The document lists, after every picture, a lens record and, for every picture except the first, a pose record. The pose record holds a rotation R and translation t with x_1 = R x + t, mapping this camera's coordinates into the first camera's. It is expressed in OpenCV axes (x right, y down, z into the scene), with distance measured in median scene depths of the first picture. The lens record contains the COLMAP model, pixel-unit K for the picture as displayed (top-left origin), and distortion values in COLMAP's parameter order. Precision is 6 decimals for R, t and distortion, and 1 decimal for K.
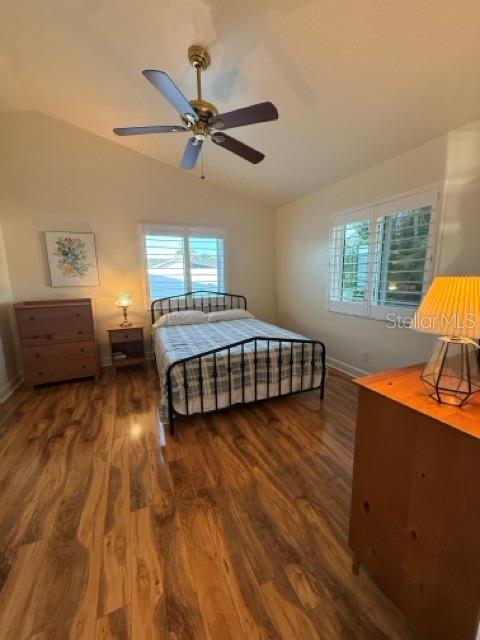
lens RADIAL K [[256.0, 0, 237.6], [0, 256.0, 317.9], [0, 0, 1]] dist [-0.000657, -0.000268]
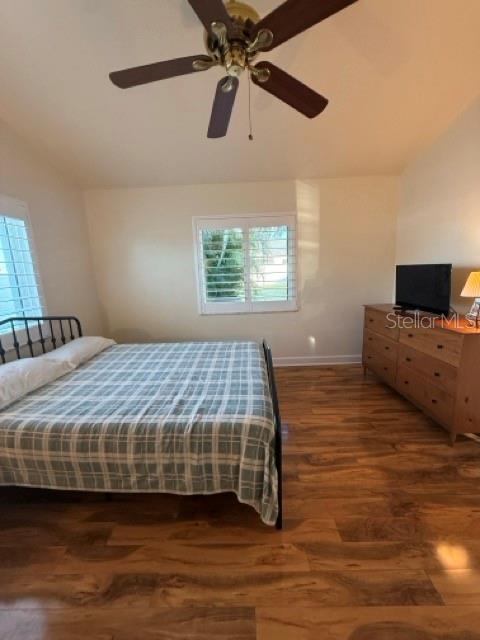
lens RADIAL K [[256.0, 0, 237.2], [0, 256.0, 321.0], [0, 0, 1]] dist [-0.000657, -0.000268]
pose [[0.406893, -0.173644, 0.896820, -0.919439], [0.183728, 0.977260, 0.105860, -0.162653], [-0.894808, 0.121697, 0.429544, 0.881930]]
